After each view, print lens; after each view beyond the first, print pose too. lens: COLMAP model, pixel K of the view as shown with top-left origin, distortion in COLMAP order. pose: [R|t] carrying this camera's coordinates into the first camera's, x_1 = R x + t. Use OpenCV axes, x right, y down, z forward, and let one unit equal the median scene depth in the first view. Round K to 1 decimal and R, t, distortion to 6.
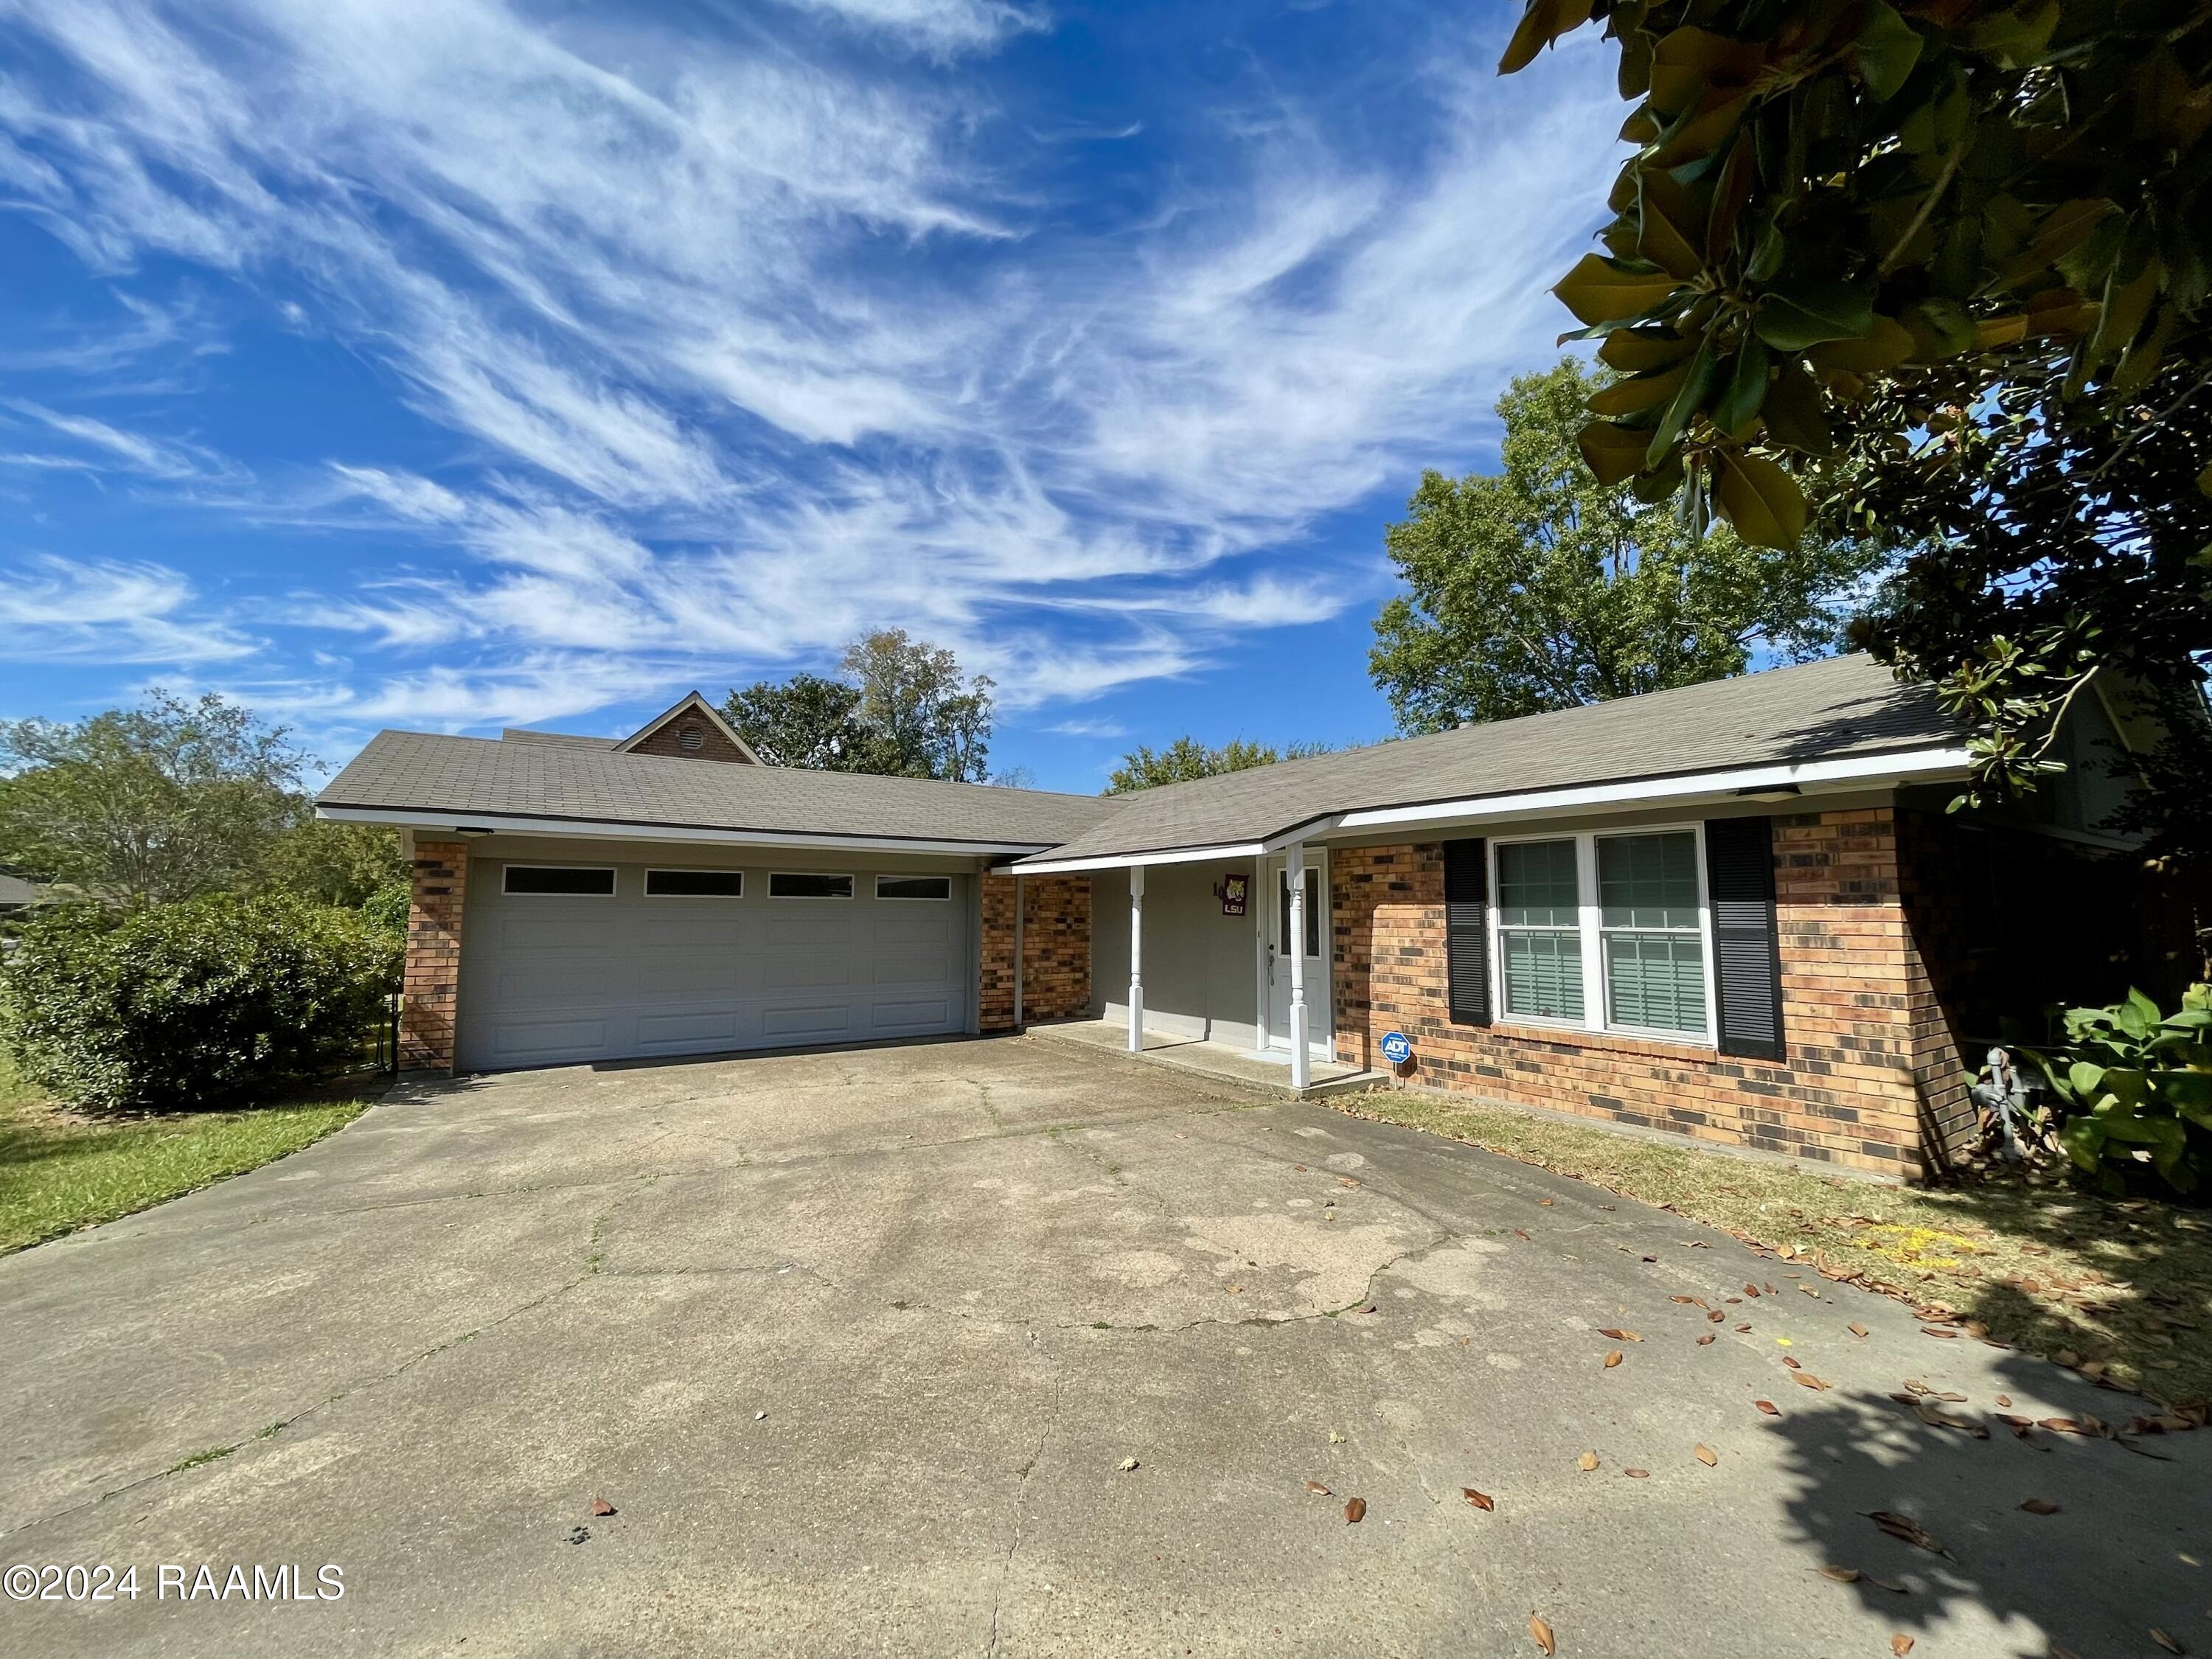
lens RADIAL K [[894.4, 0, 1088.0], [0, 894.4, 808.1], [0, 0, 1]] dist [-0.002567, -0.000056]
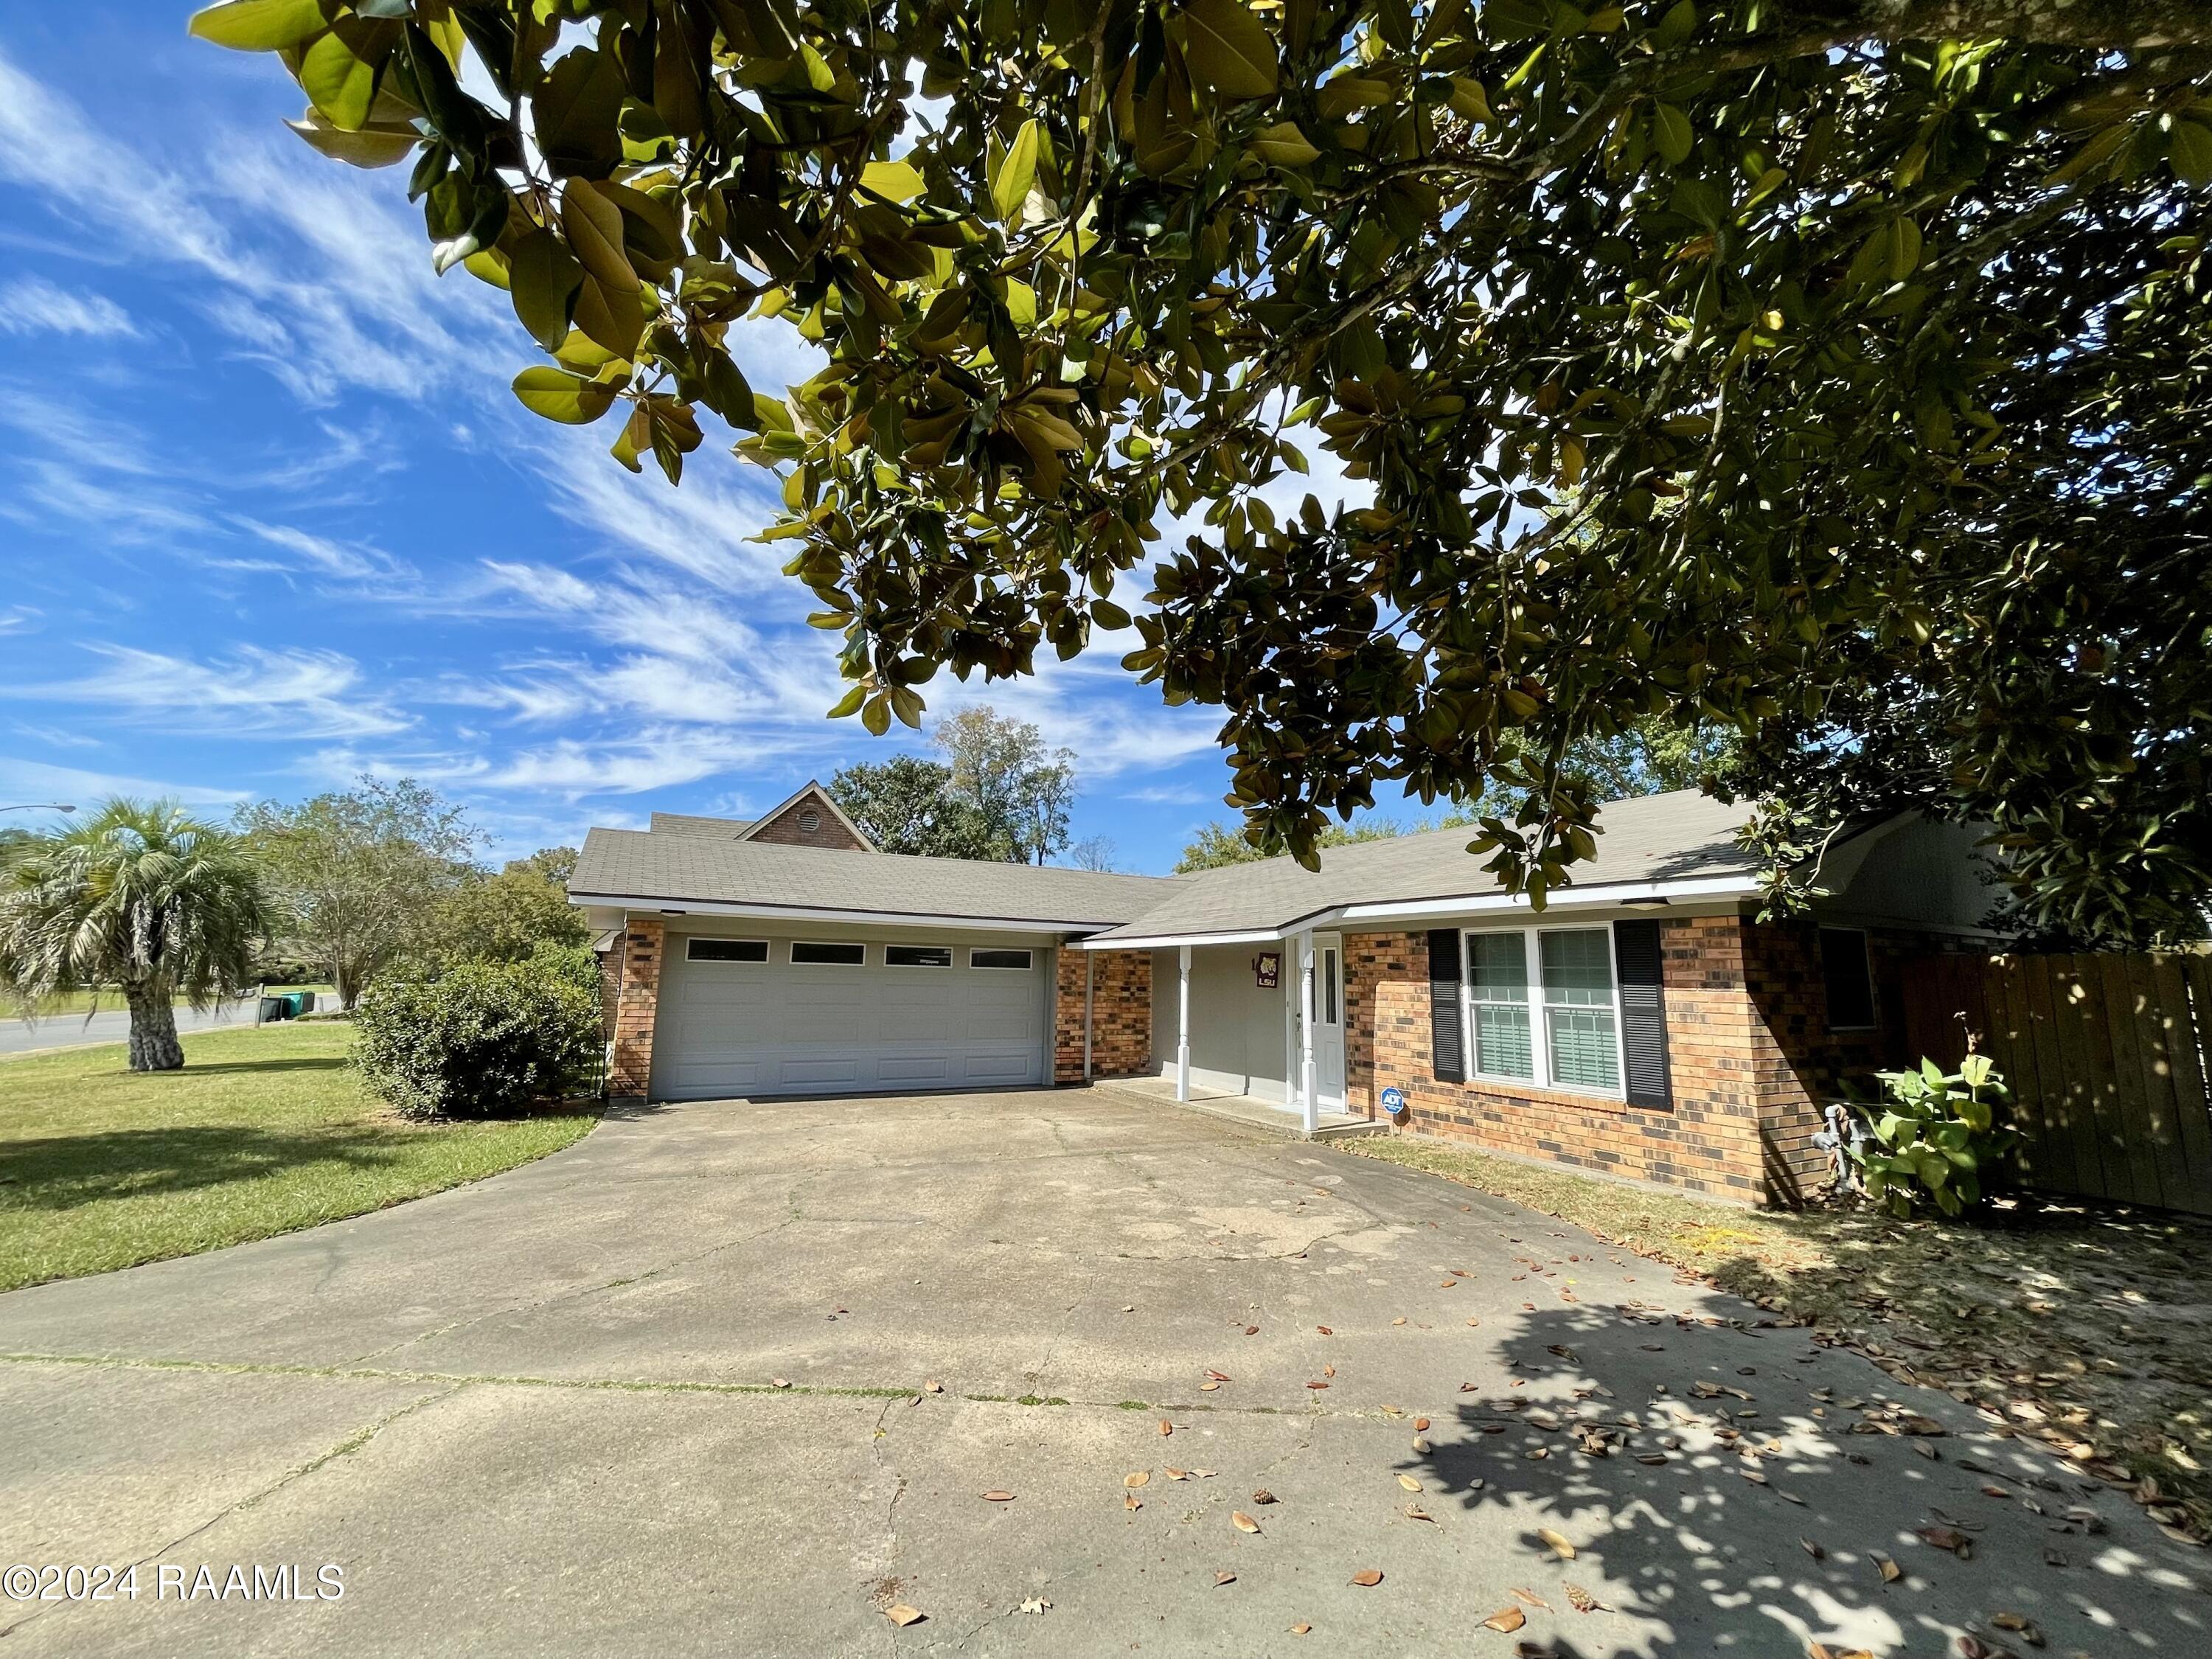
lens RADIAL K [[894.4, 0, 1082.6], [0, 894.4, 814.4], [0, 0, 1]] dist [-0.002567, -0.000056]
pose [[0.995298, -0.000860, -0.096861, 0.048730], [-0.005453, 0.997877, -0.064893, -0.044081], [0.096711, 0.065116, 0.993180, -0.308800]]
